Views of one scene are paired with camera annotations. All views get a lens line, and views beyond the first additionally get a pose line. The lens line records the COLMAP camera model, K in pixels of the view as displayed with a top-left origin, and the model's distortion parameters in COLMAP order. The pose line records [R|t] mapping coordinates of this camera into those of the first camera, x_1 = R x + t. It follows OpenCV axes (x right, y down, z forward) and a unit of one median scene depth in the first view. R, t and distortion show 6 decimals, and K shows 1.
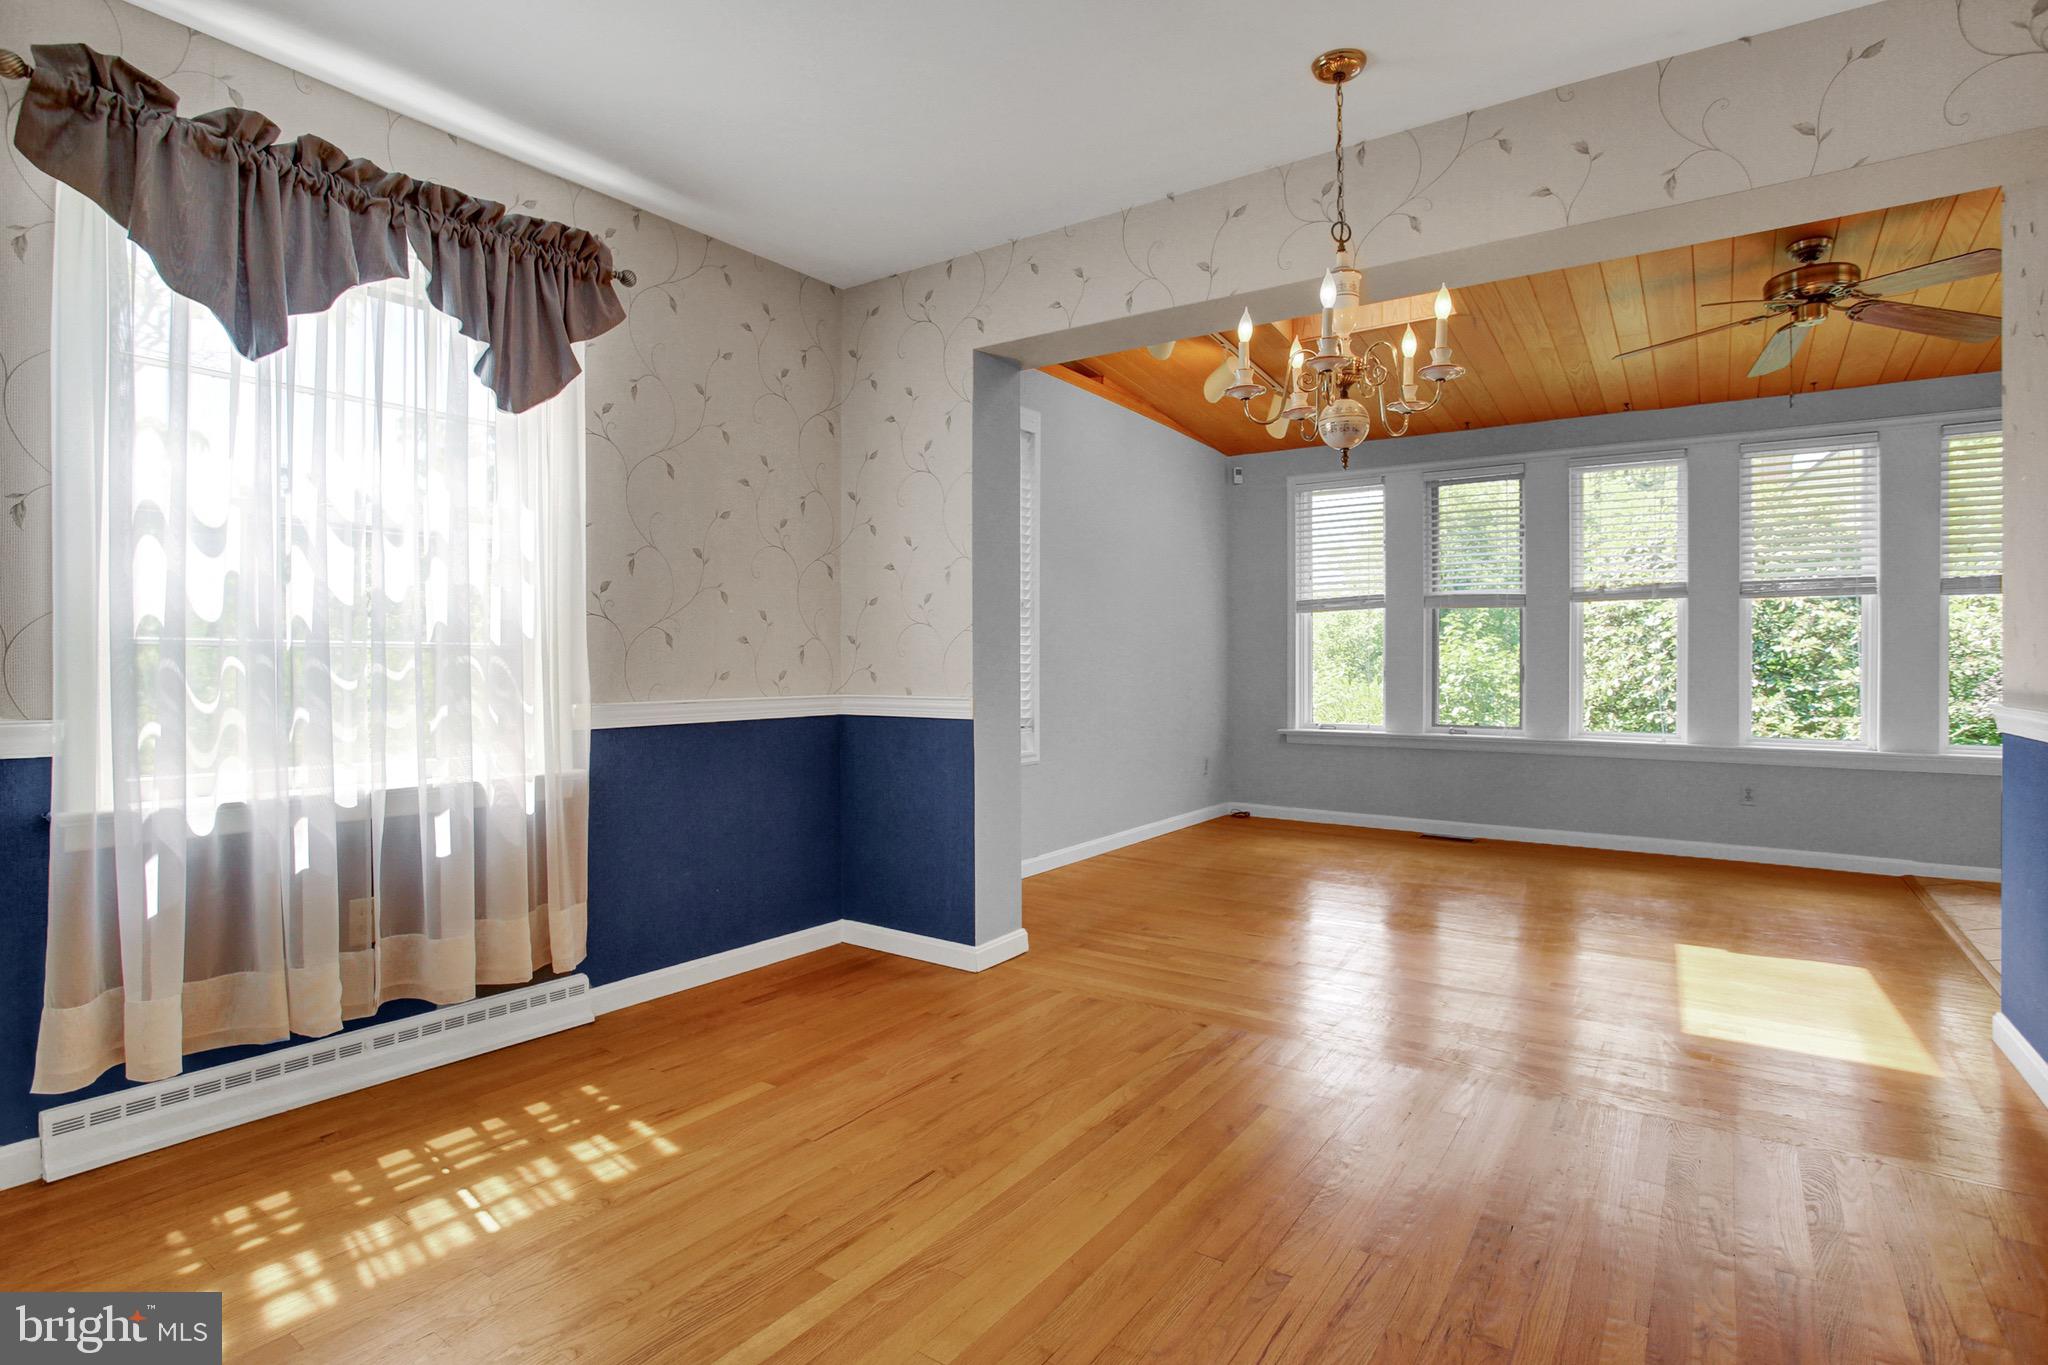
lens RADIAL K [[1046.1, 0, 970.1], [0, 1046.1, 671.9], [0, 0, 1]] dist [-0.038044, 0.000956]
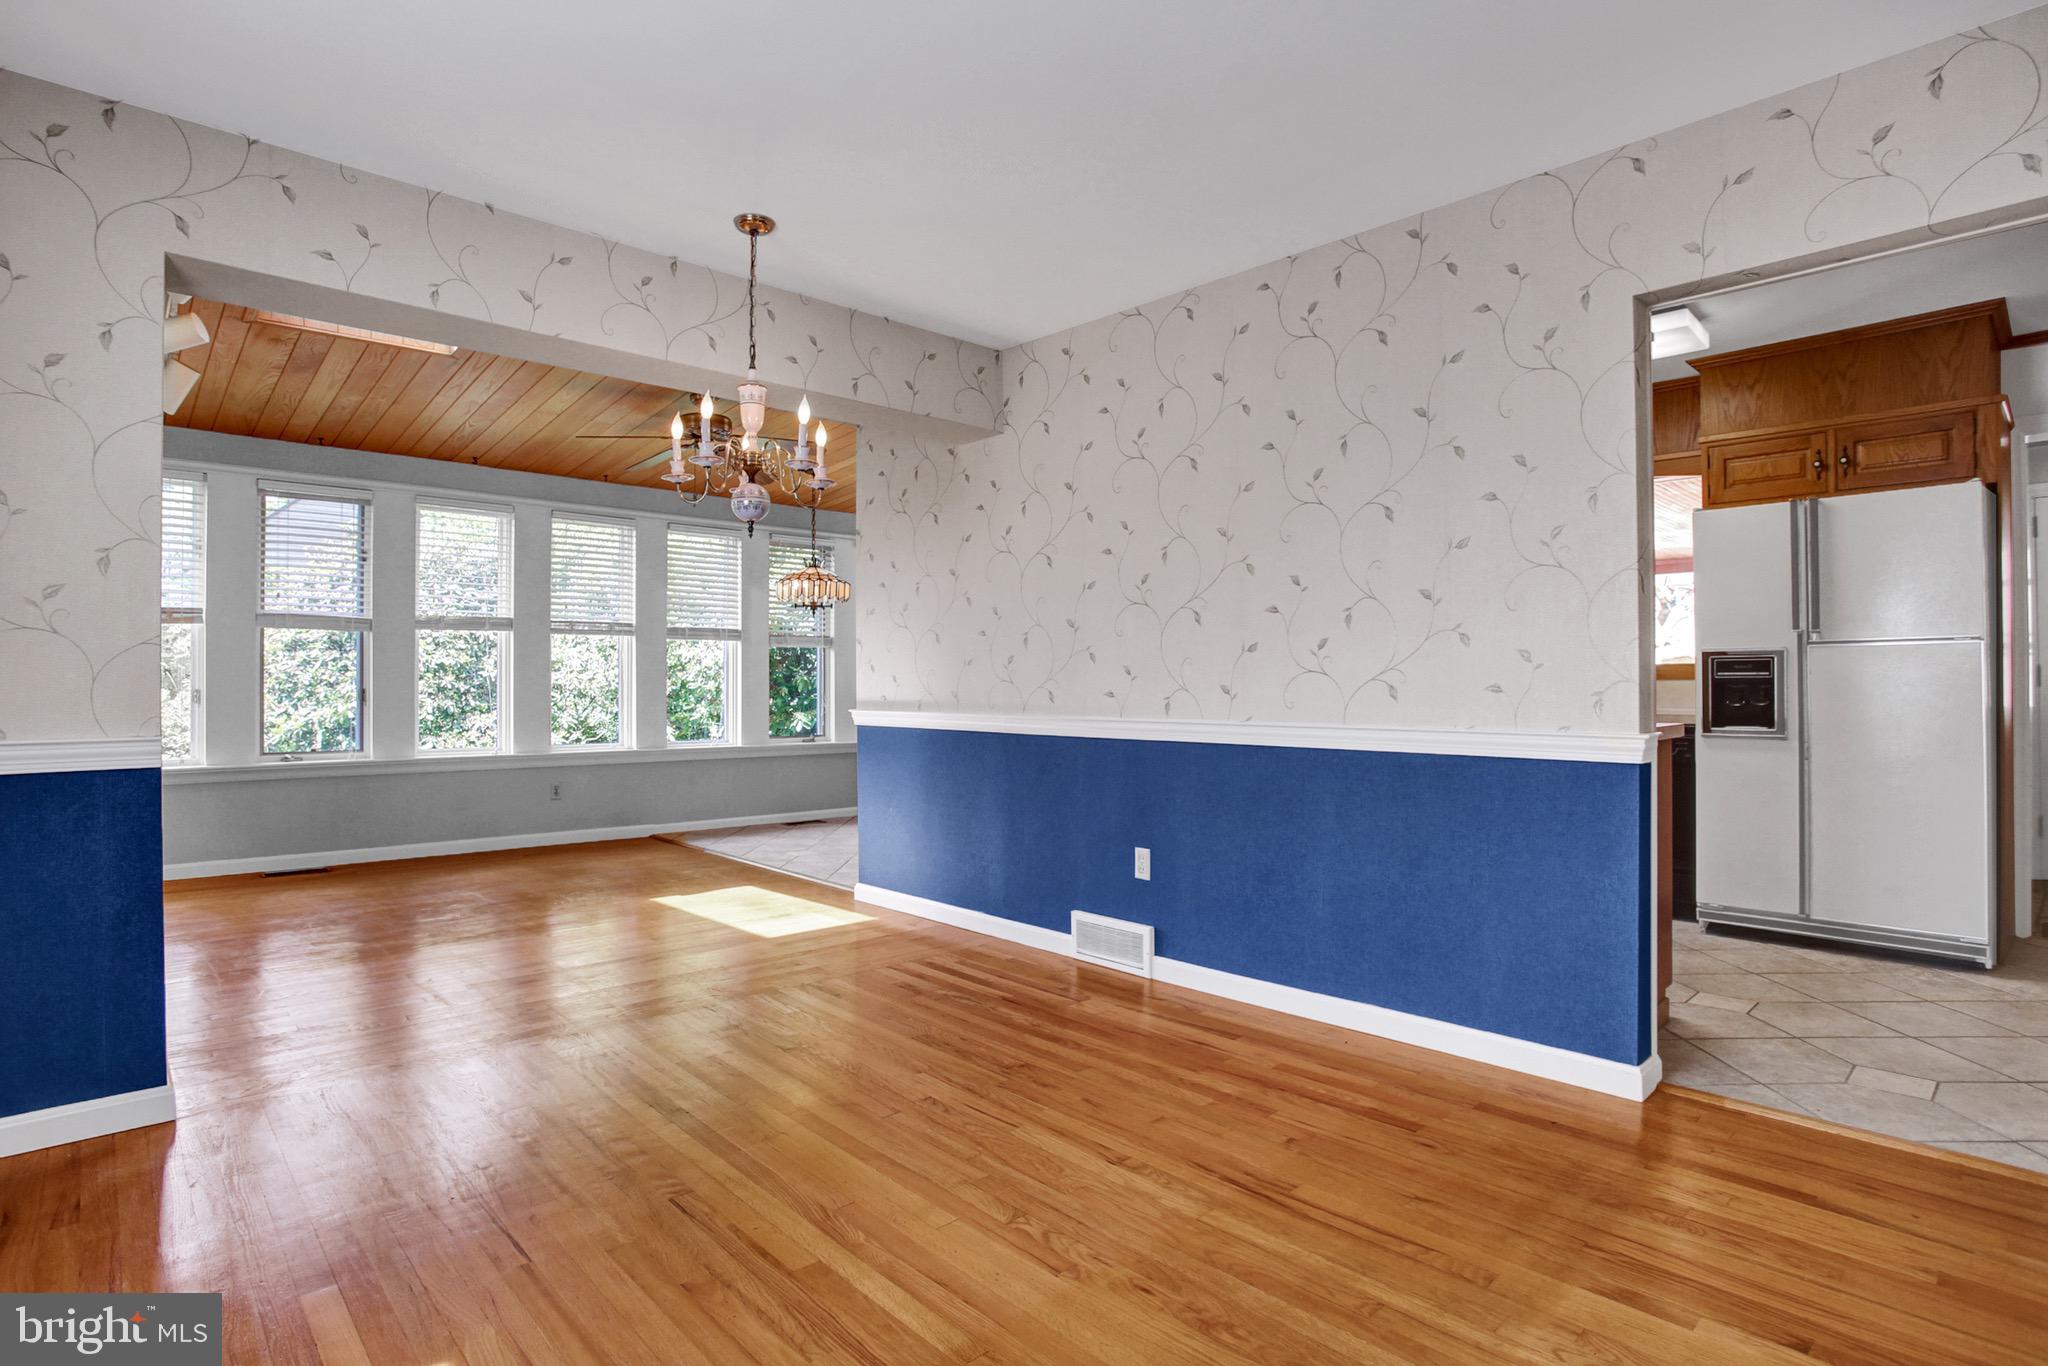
lens RADIAL K [[1030.8, 0, 1019.0], [0, 1030.8, 676.3], [0, 0, 1]] dist [-0.000424, 0.000427]
pose [[0.203078, 0.005699, 0.979146, -0.365811], [0.011383, 0.999902, -0.008181, -0.003013], [-0.979096, 0.012807, 0.202993, 0.182306]]
